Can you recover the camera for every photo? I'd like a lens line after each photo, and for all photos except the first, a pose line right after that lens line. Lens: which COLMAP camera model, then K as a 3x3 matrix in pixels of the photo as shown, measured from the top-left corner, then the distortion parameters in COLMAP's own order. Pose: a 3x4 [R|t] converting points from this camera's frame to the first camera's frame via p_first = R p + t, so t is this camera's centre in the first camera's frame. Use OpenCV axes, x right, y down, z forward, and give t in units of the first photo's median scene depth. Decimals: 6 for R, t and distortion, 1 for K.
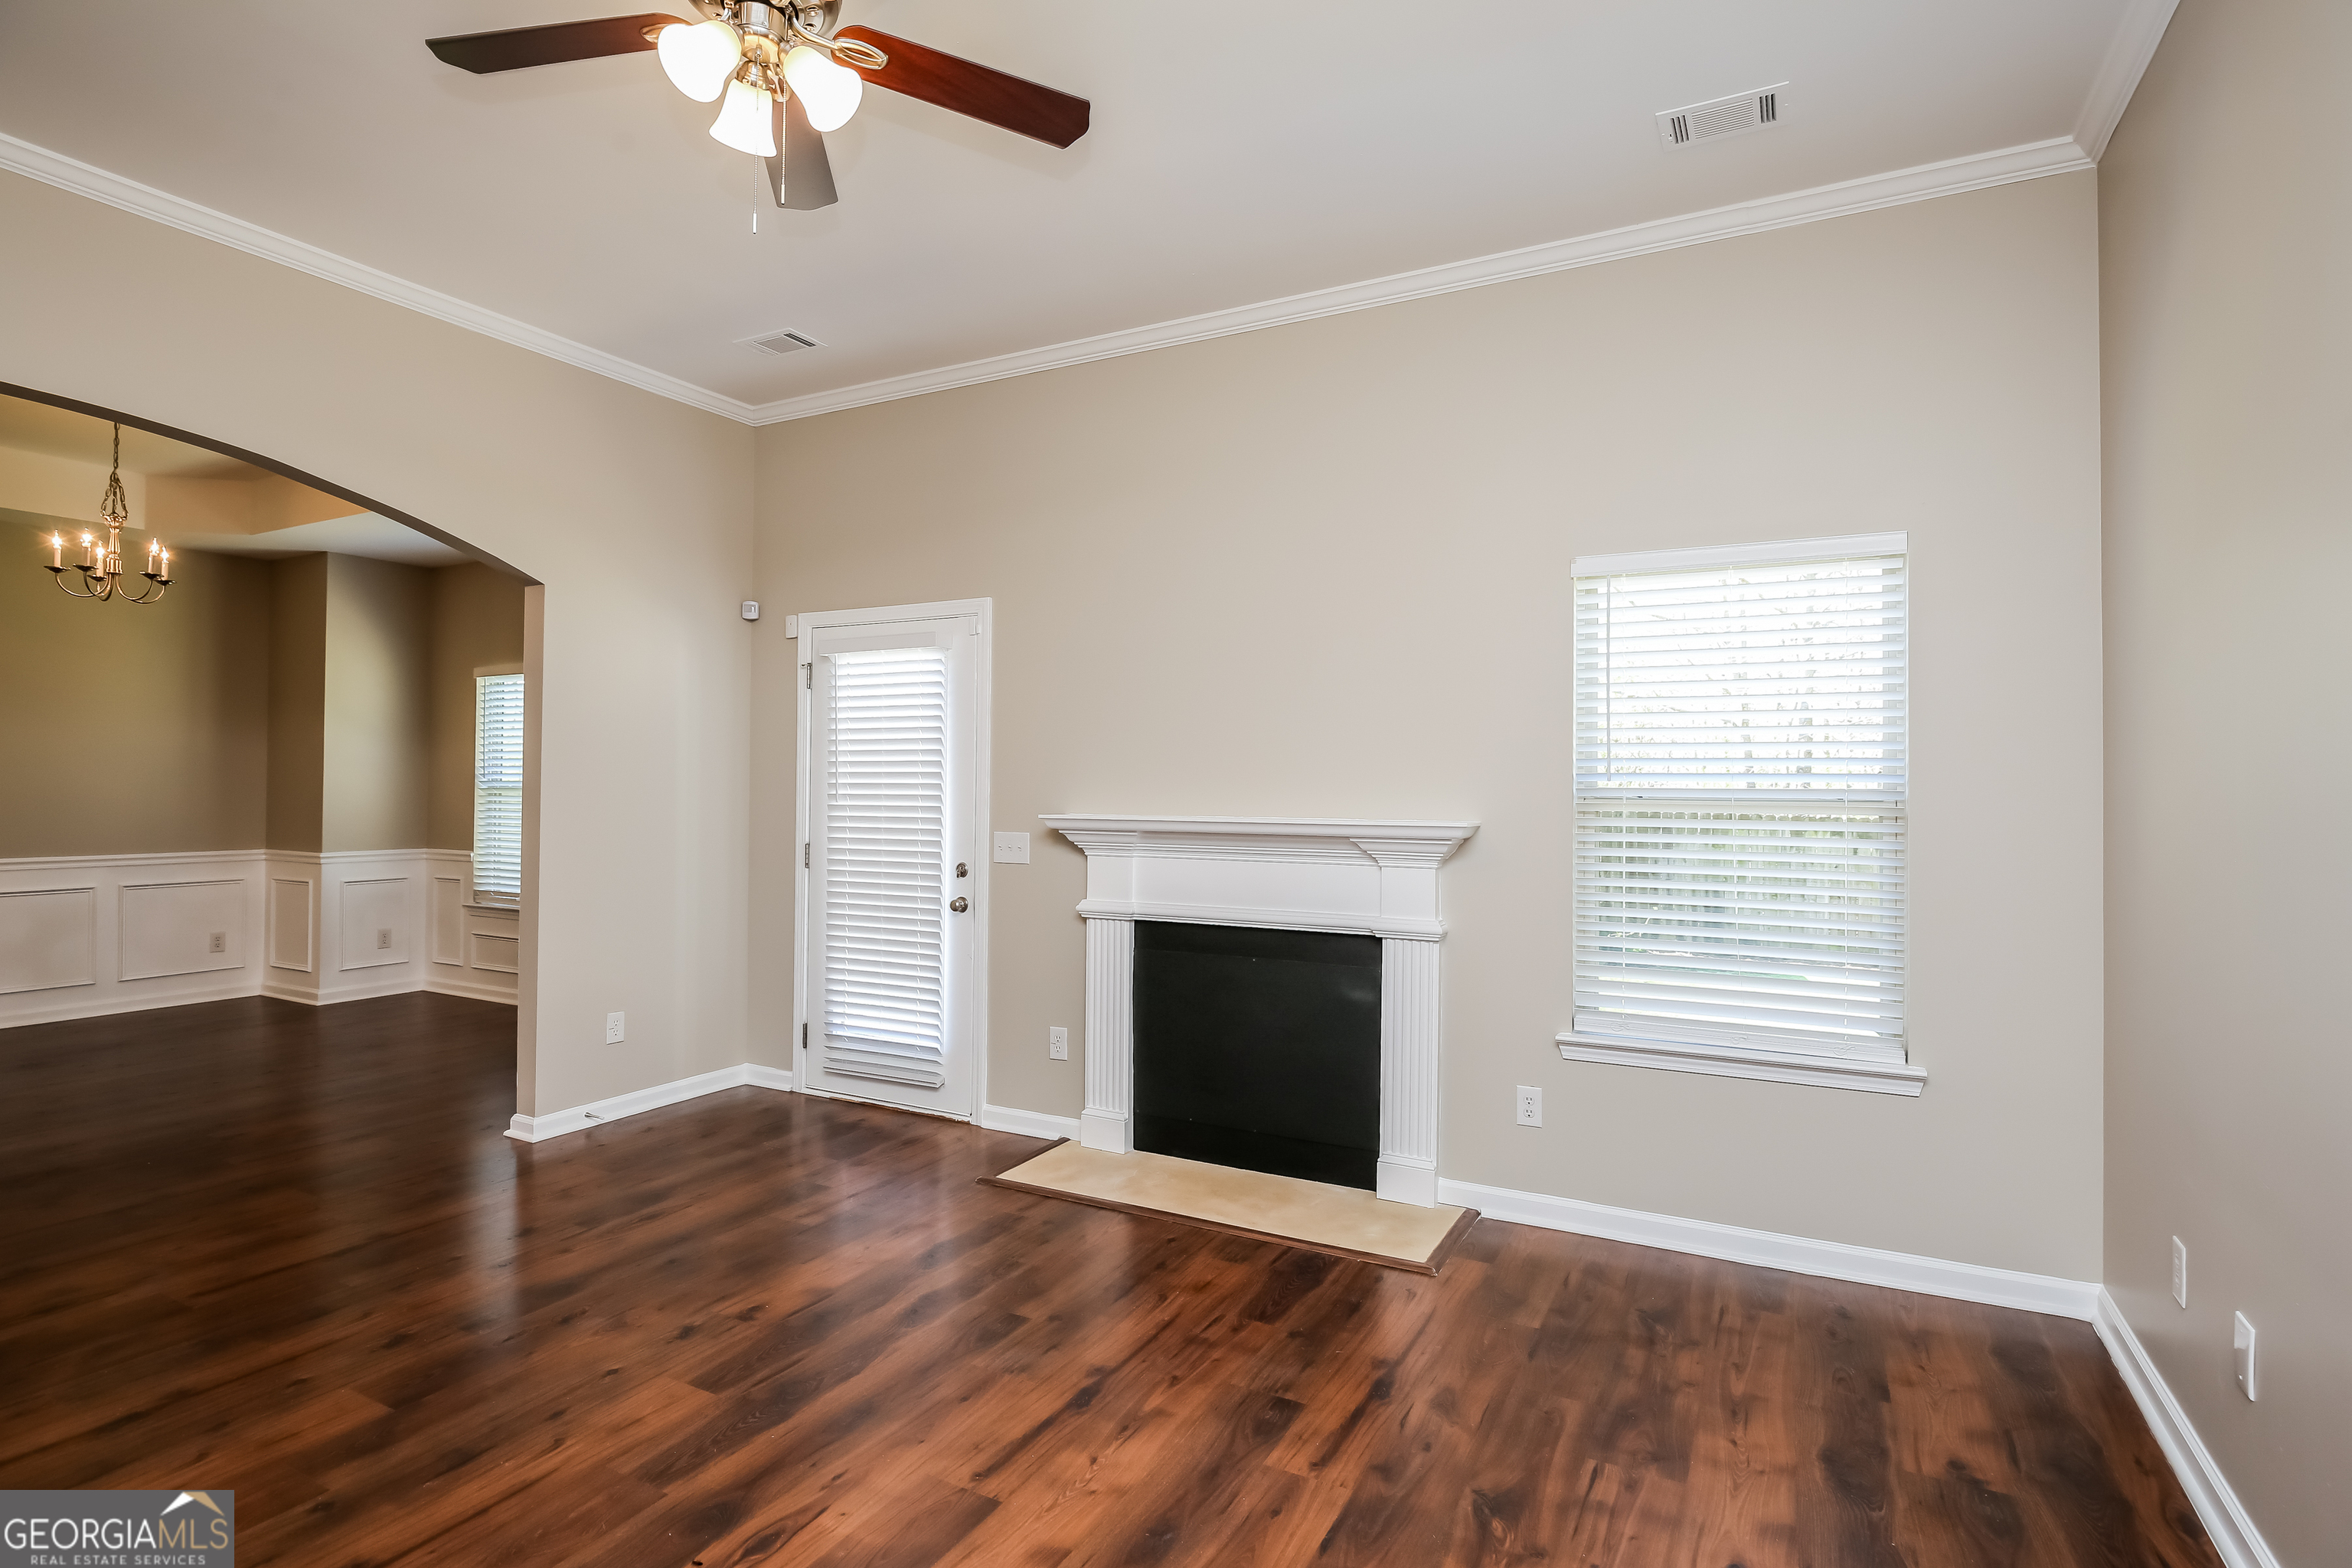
lens RADIAL K [[1166.8, 0, 1176.0], [0, 1166.8, 784.0], [0, 0, 1]] dist [-0.001676, -0.008337]
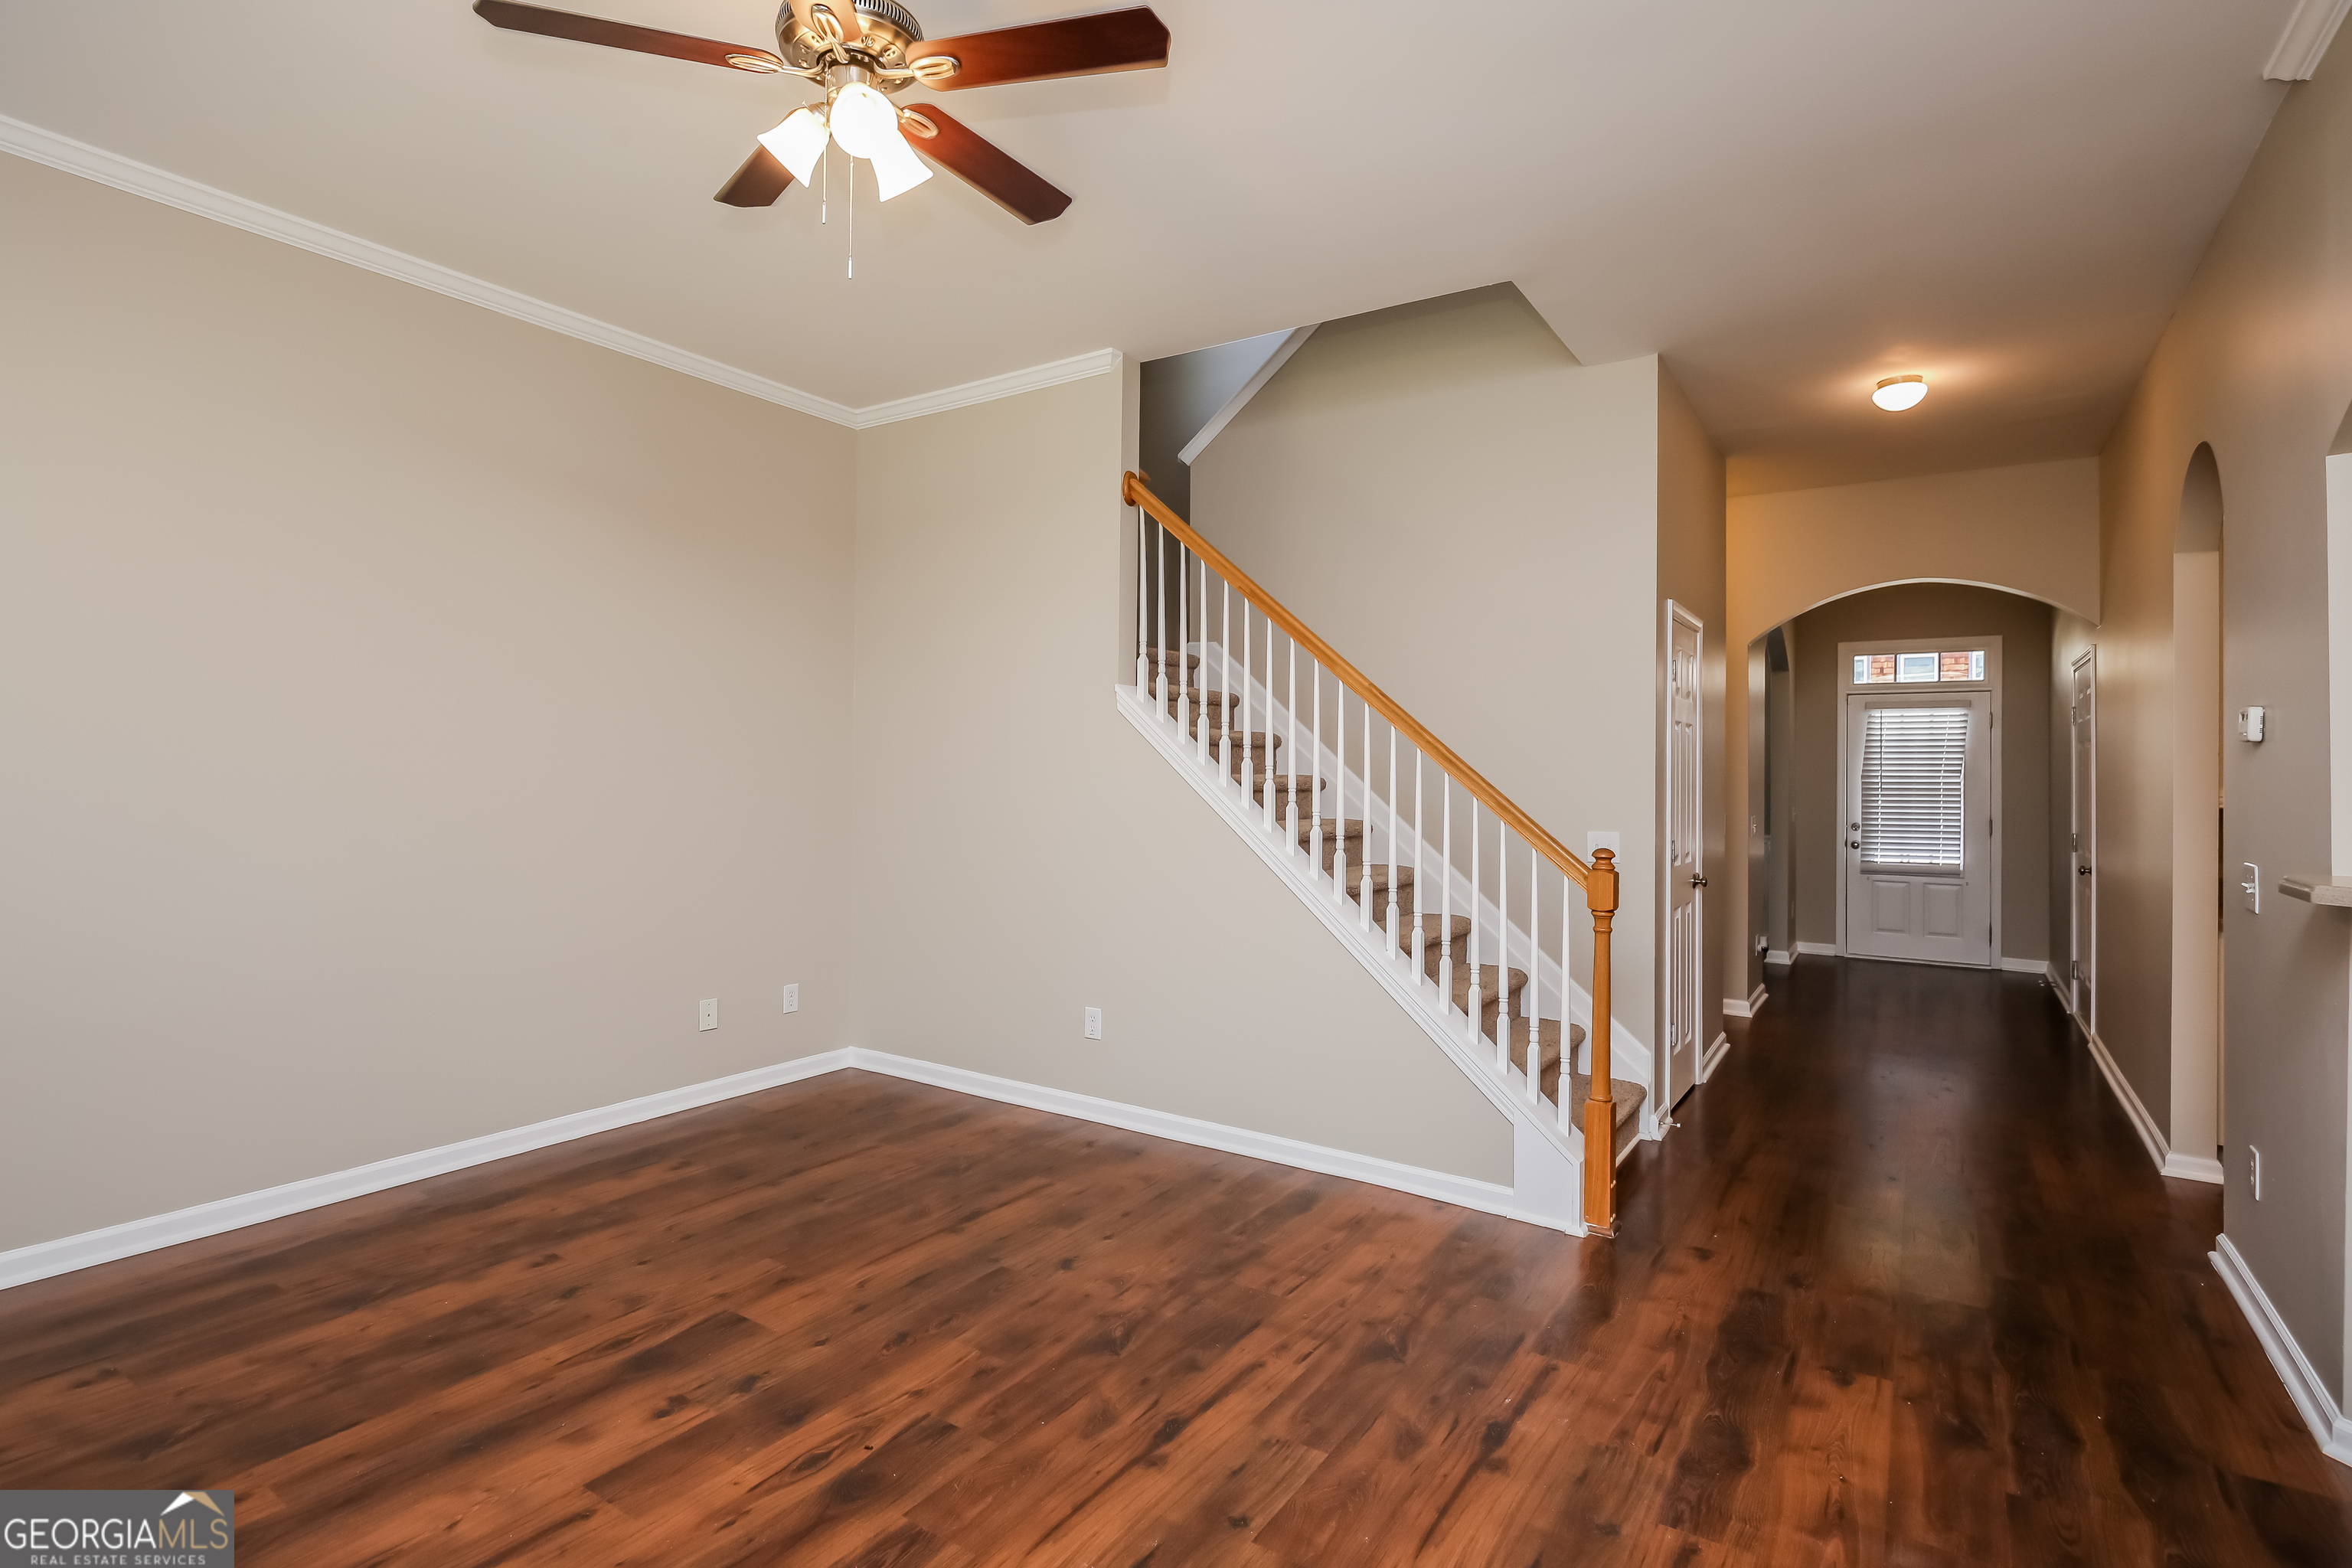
lens RADIAL K [[1124.6, 0, 1159.6], [0, 1124.6, 766.5], [0, 0, 1]] dist [-0.003445, -0.000755]
pose [[-0.994958, -0.017536, 0.098746, -0.438154], [-0.018499, 0.999790, -0.008837, -0.008561], [-0.098570, -0.010619, -0.995073, 1.147986]]
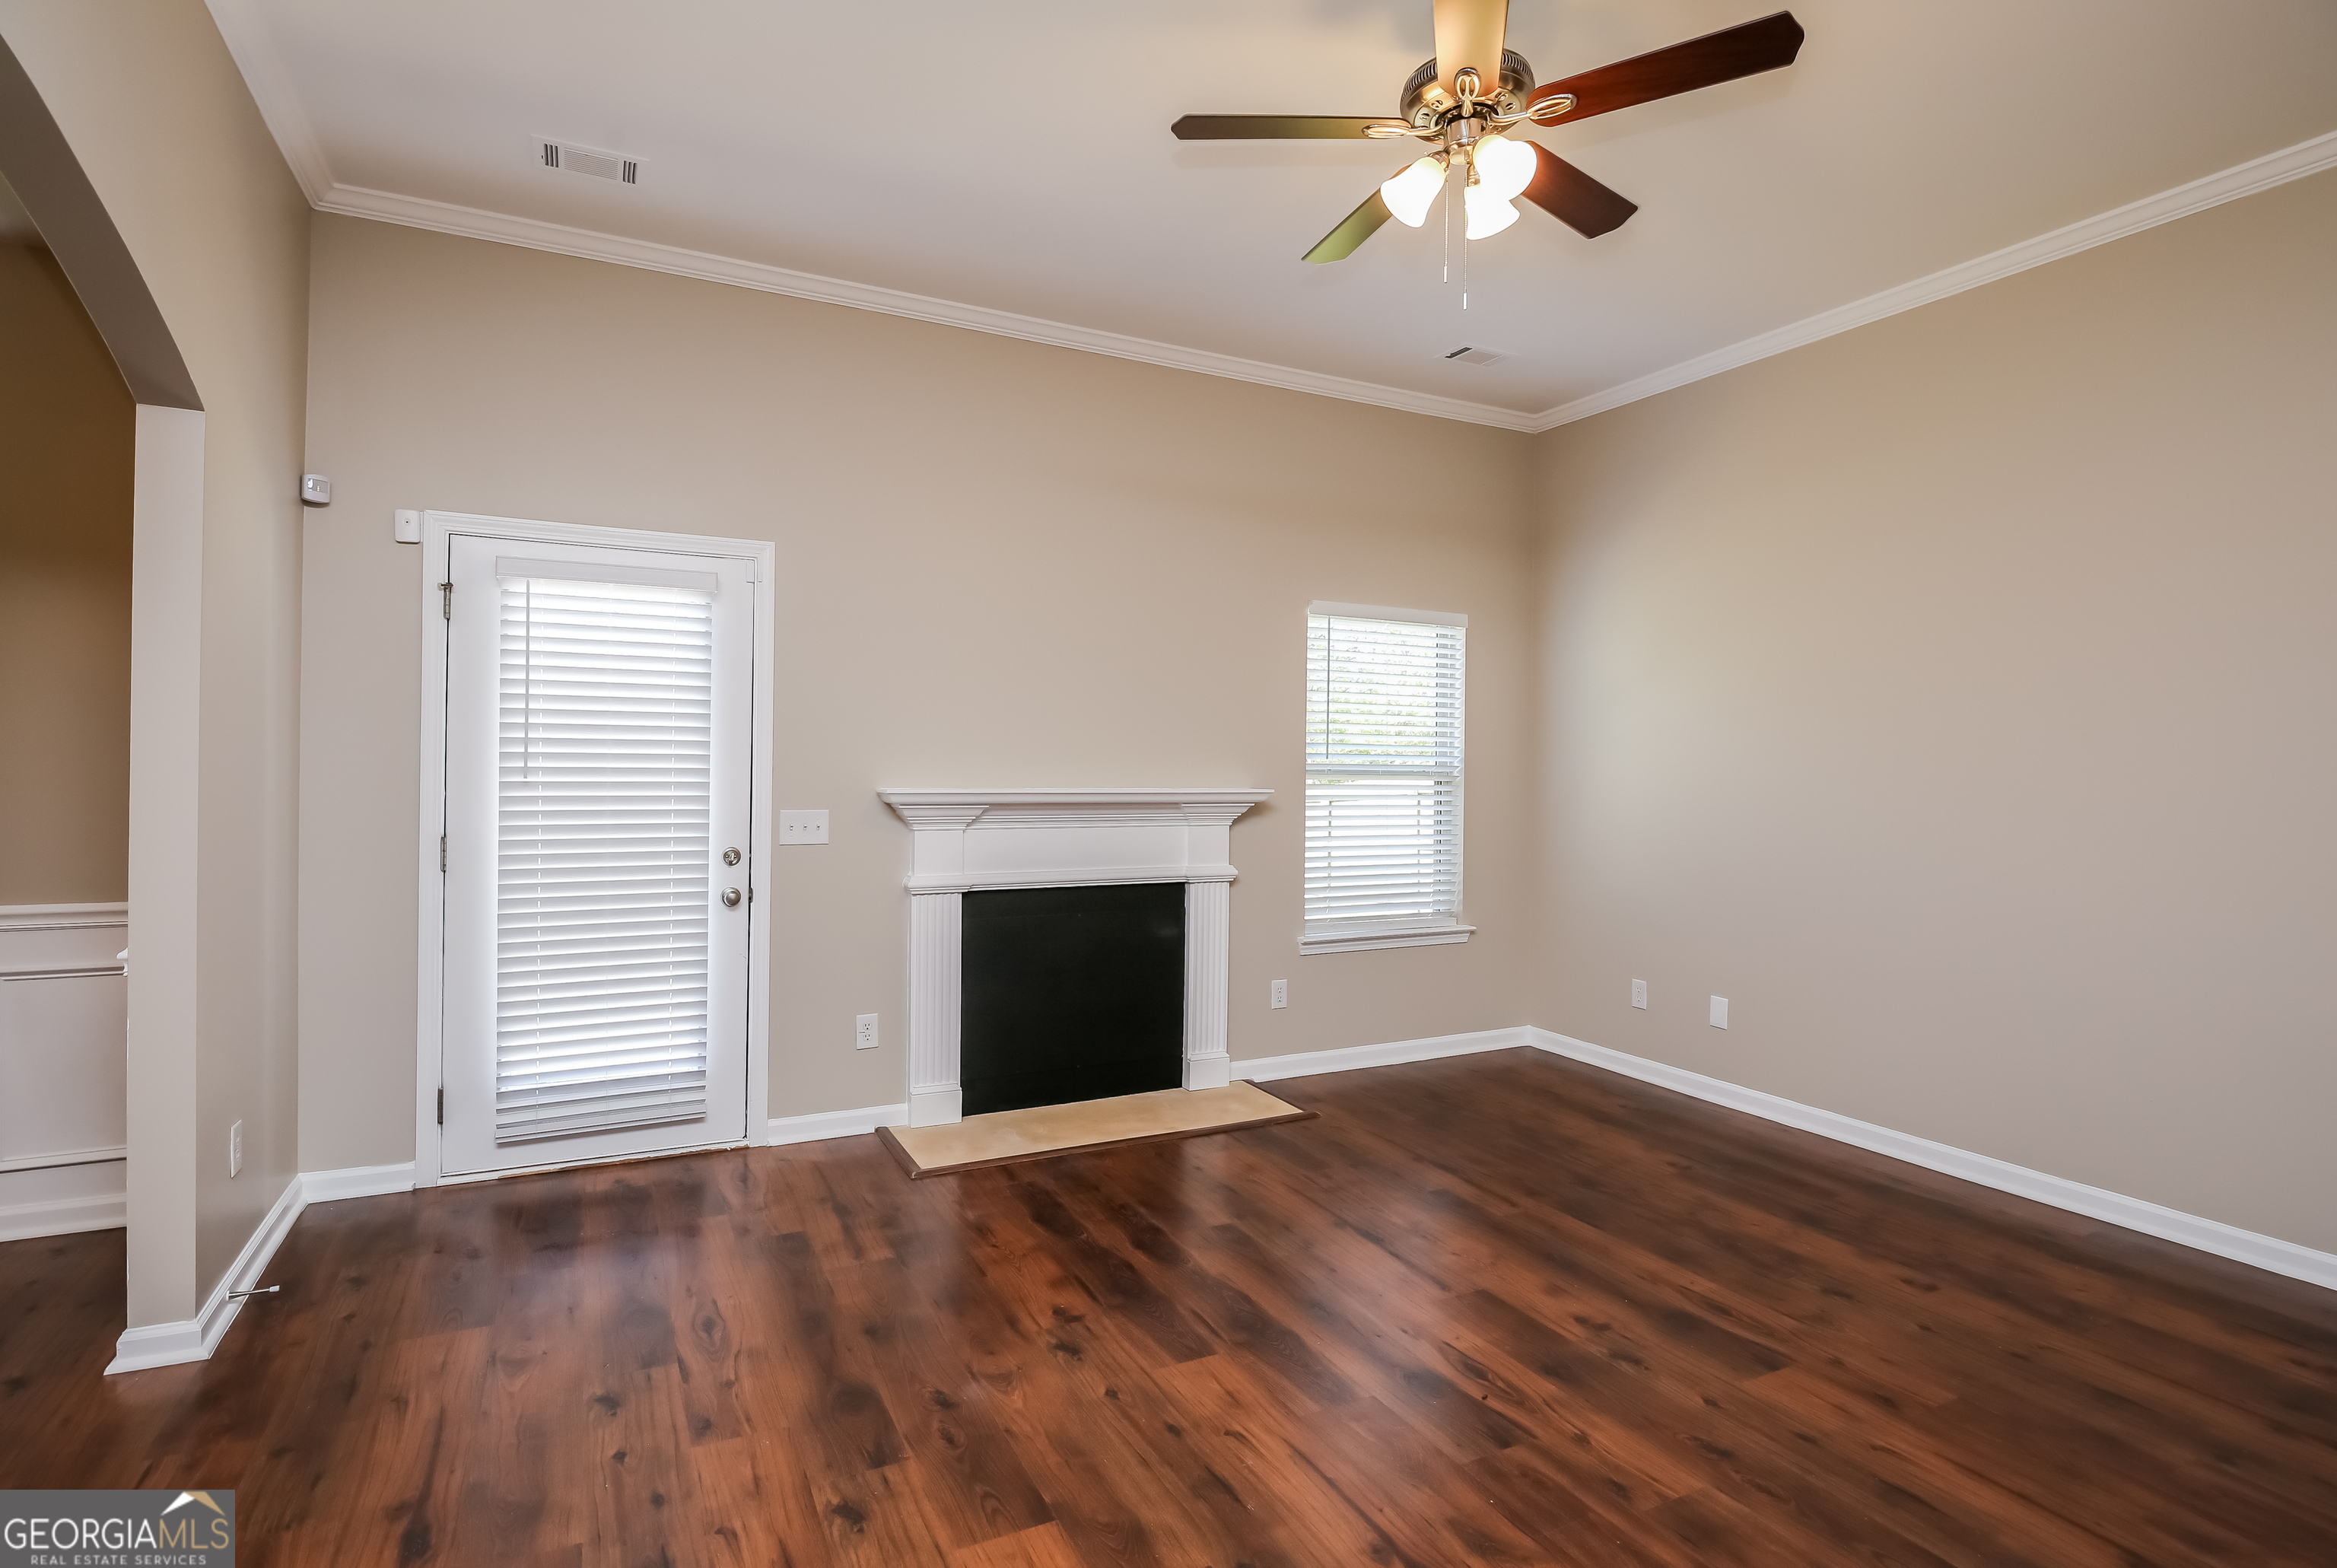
lens RADIAL K [[1159.4, 0, 1168.5], [0, 1159.4, 784.0], [0, 0, 1]] dist [-0.001676, -0.008337]
pose [[0.574194, -0.012778, 0.818620, -0.869697], [-0.009939, 0.999696, 0.022576, -0.001659], [-0.818659, -0.021100, 0.573892, 0.317869]]
